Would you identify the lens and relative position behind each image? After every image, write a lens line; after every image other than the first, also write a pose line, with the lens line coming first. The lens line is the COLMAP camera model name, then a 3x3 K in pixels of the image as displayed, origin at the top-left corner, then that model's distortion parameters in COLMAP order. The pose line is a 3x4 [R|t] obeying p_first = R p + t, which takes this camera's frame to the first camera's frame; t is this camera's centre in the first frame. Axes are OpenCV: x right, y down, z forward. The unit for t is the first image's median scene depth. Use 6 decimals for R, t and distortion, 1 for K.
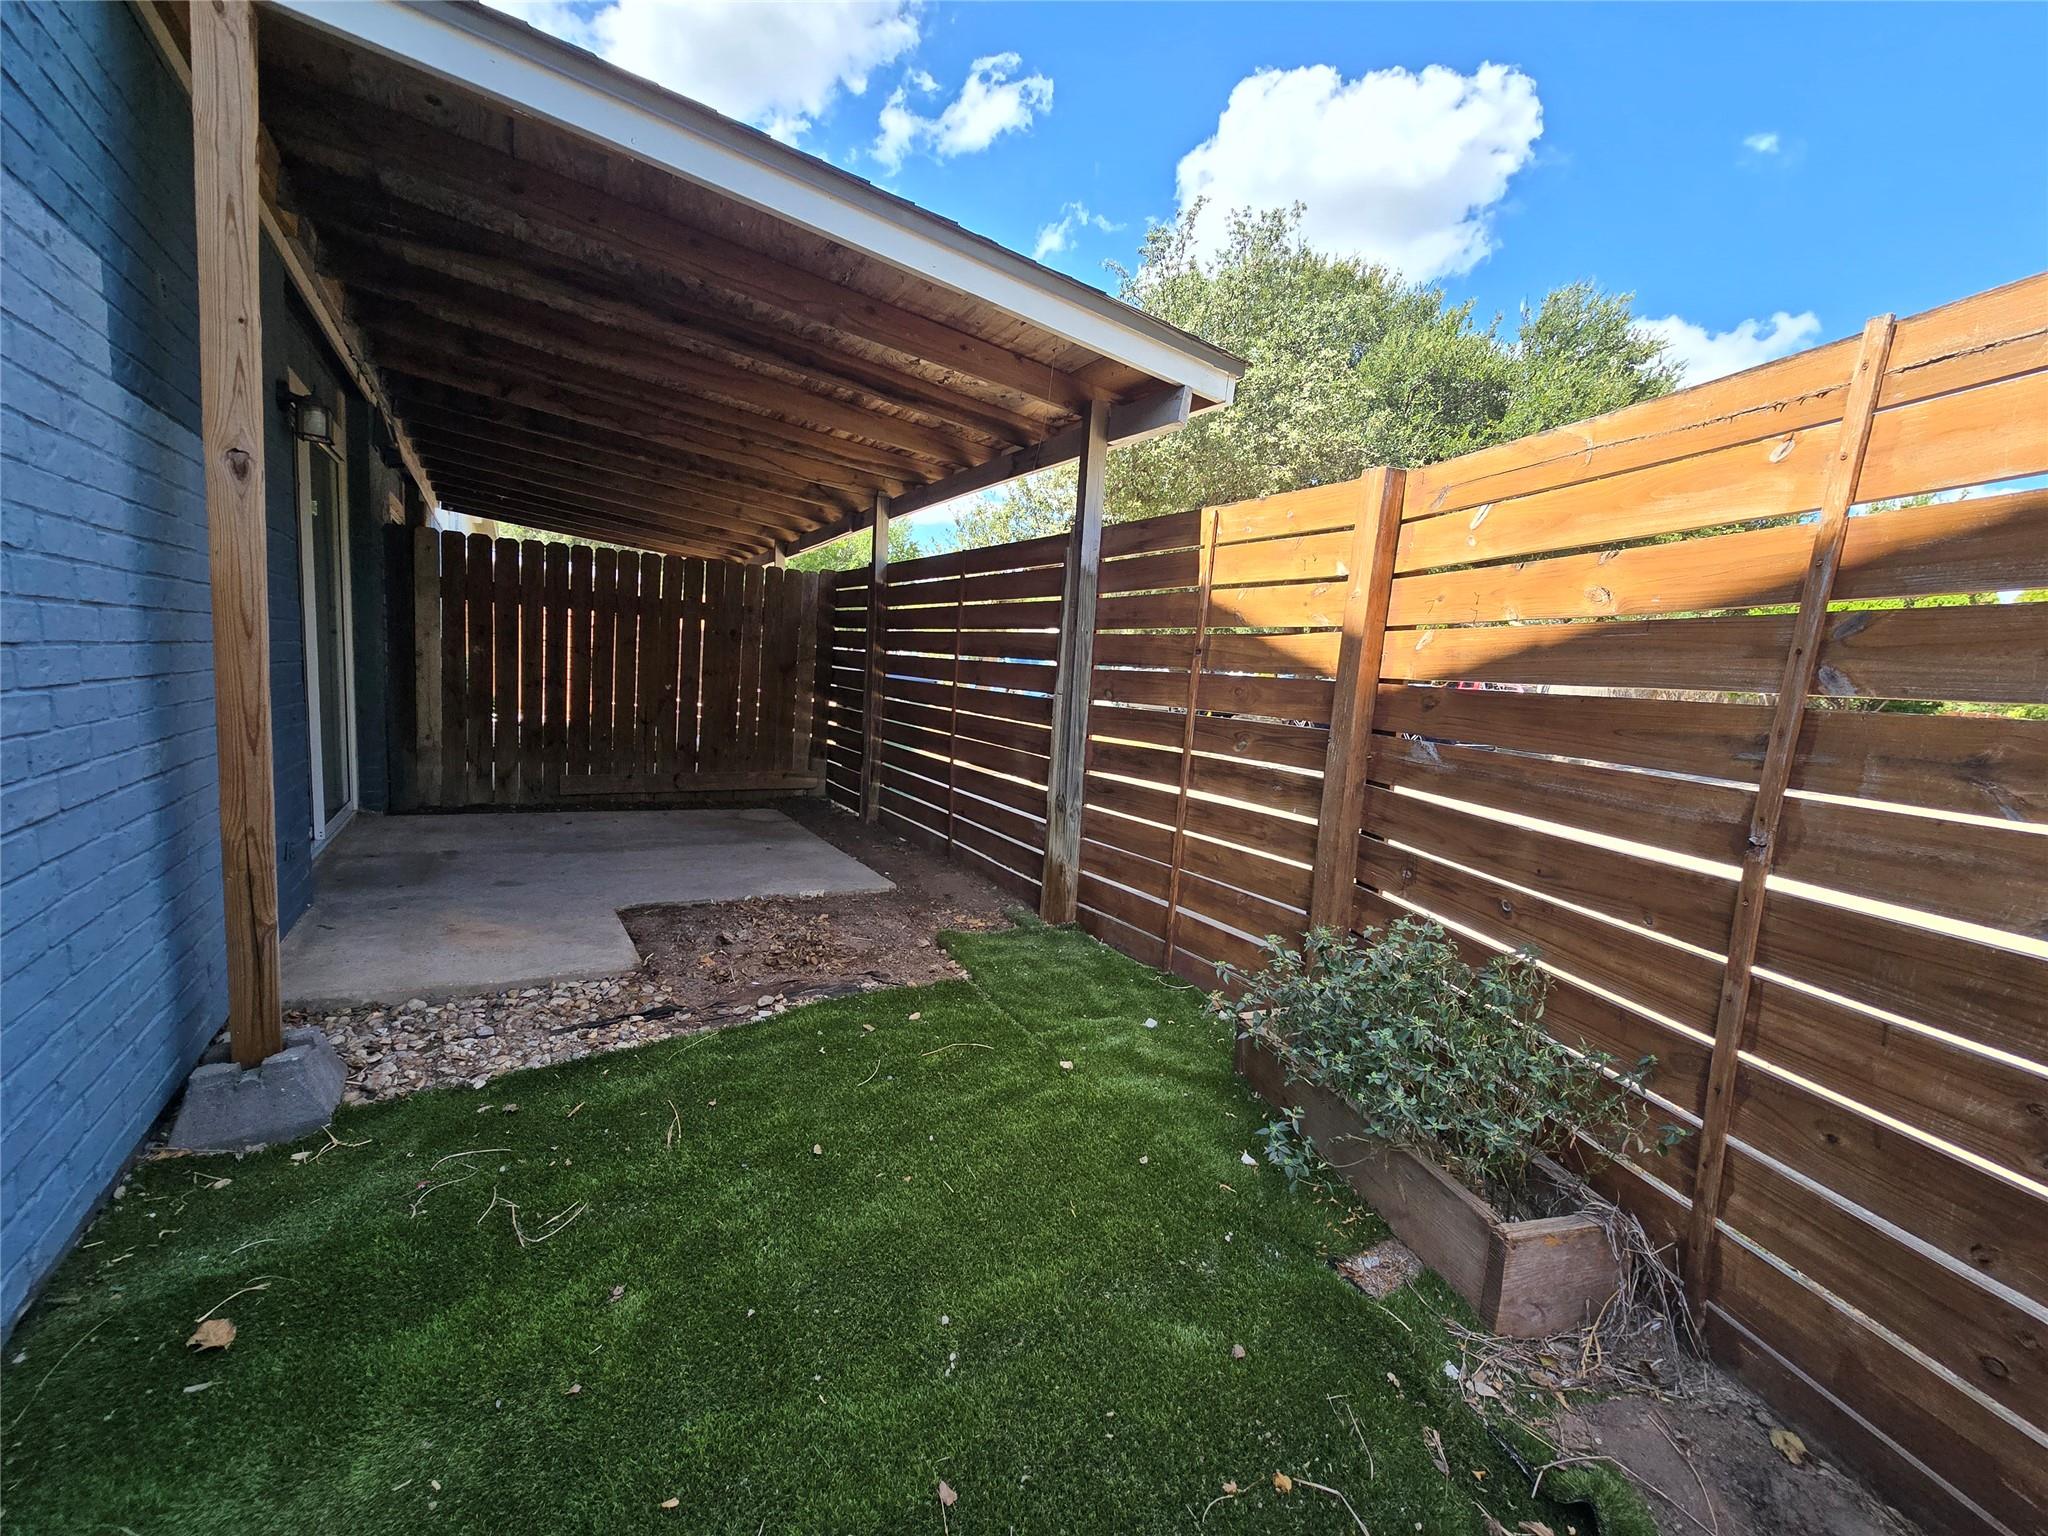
lens RADIAL K [[837.9, 0, 1021.0], [0, 837.9, 776.6], [0, 0, 1]] dist [-0.004219, 0.000829]
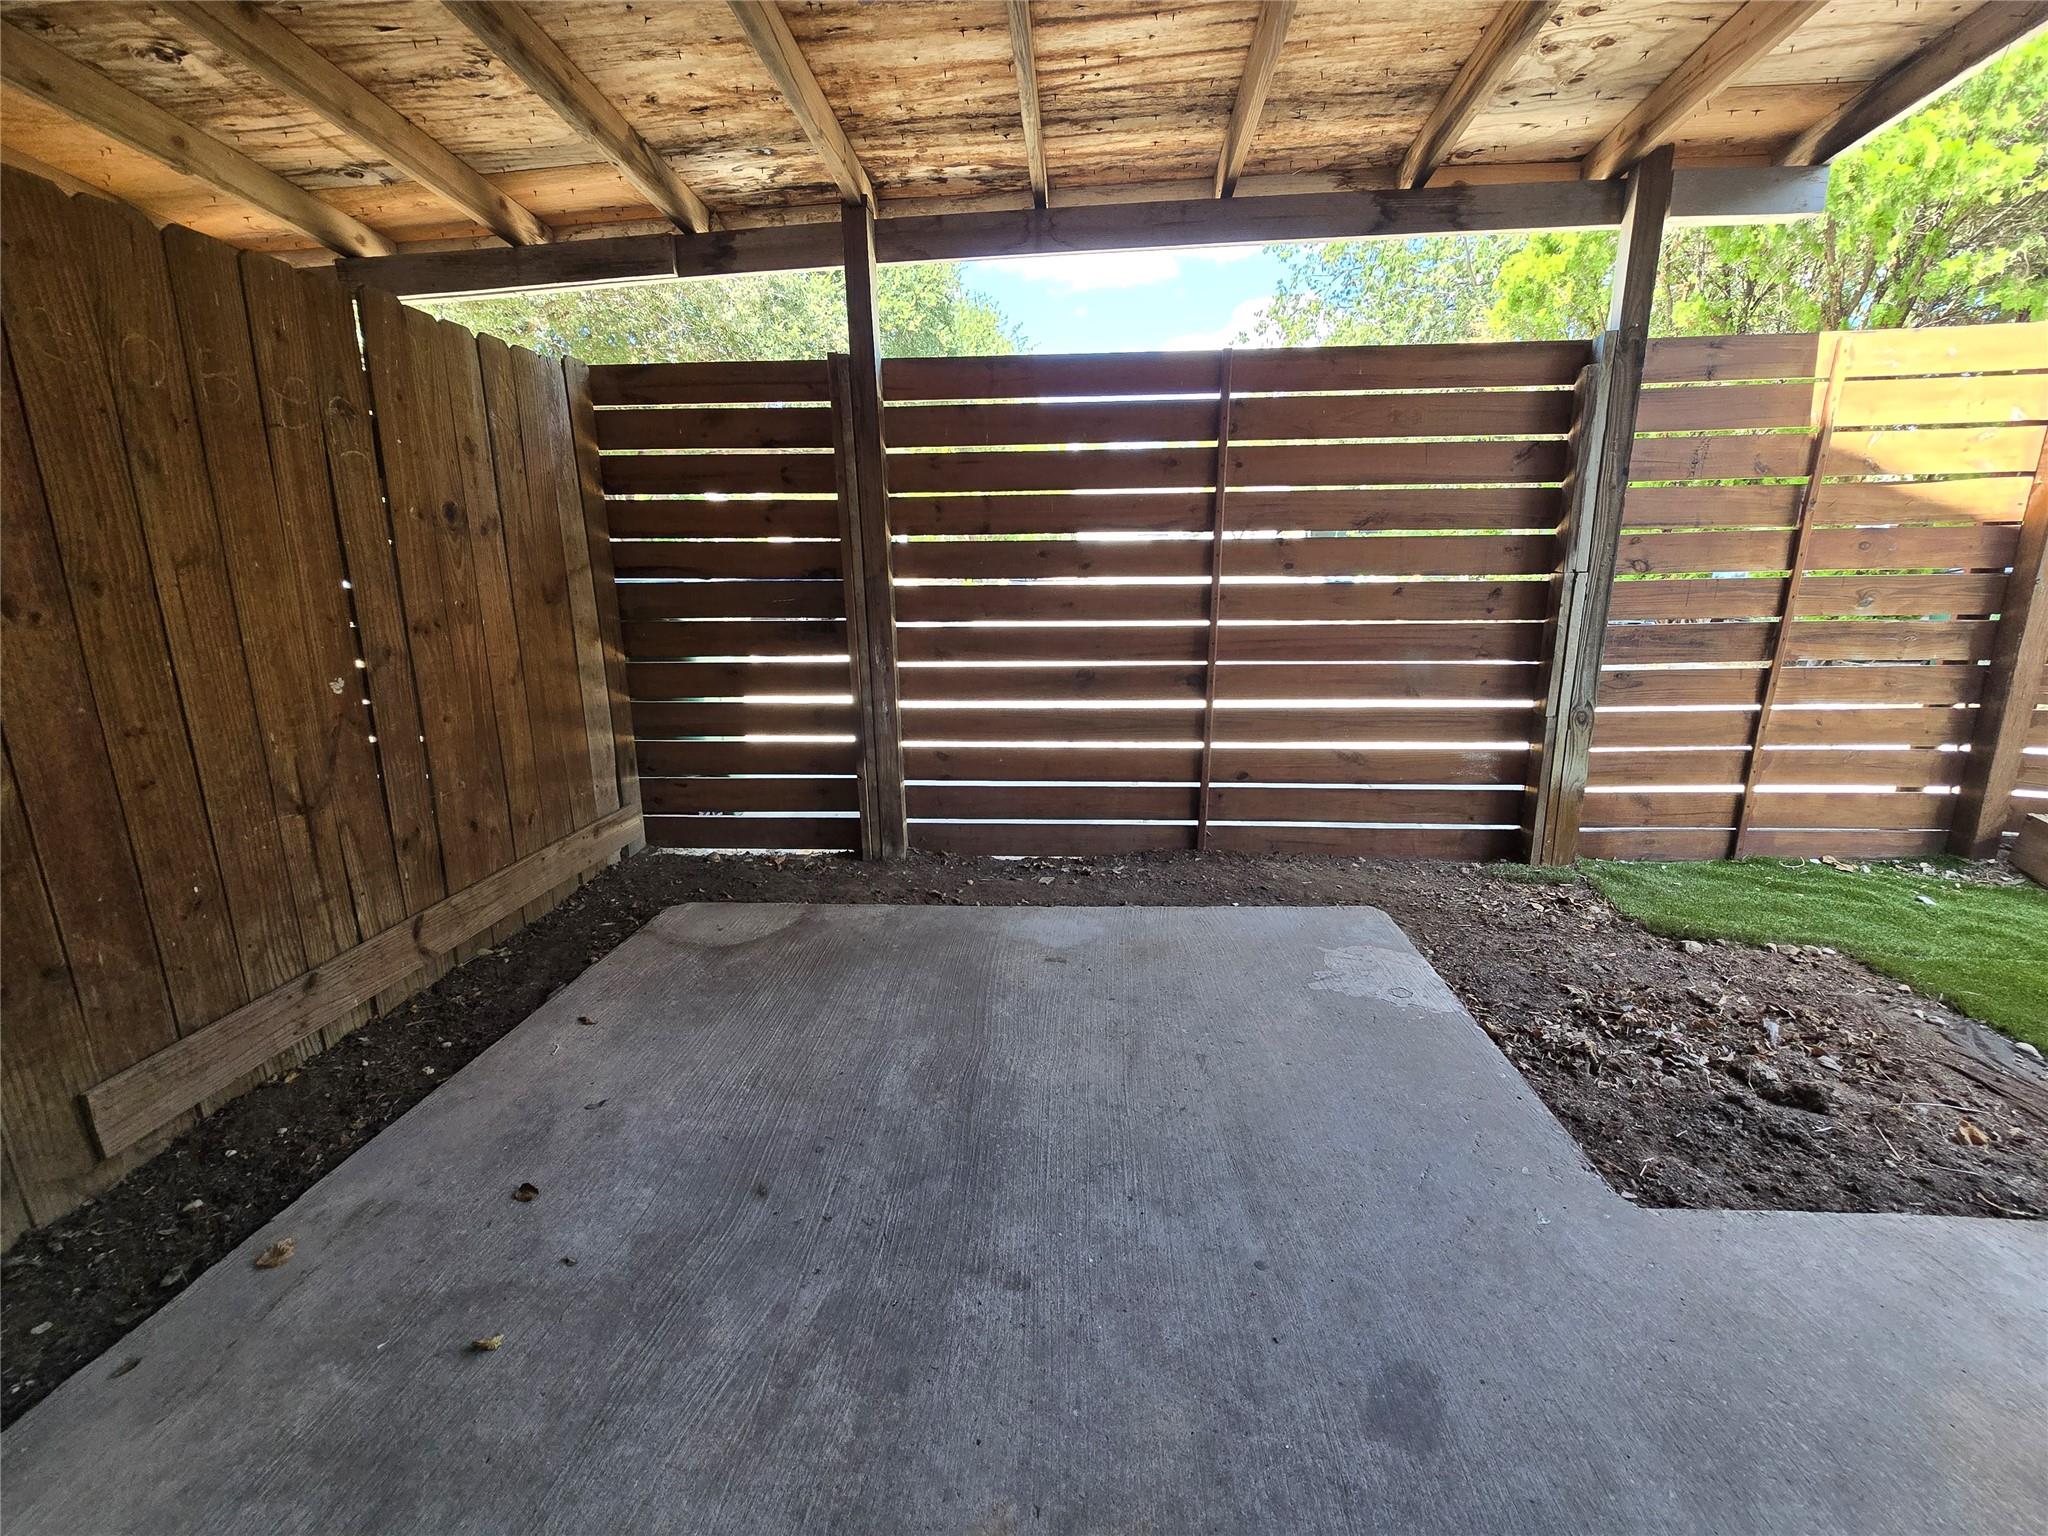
lens RADIAL K [[837.9, 0, 1021.8], [0, 837.9, 755.9], [0, 0, 1]] dist [-0.004219, 0.000829]
pose [[0.577534, -0.258777, 0.774266, -1.017184], [0.157359, 0.965932, 0.205461, -0.203235], [-0.801057, 0.003177, 0.598580, 1.132173]]
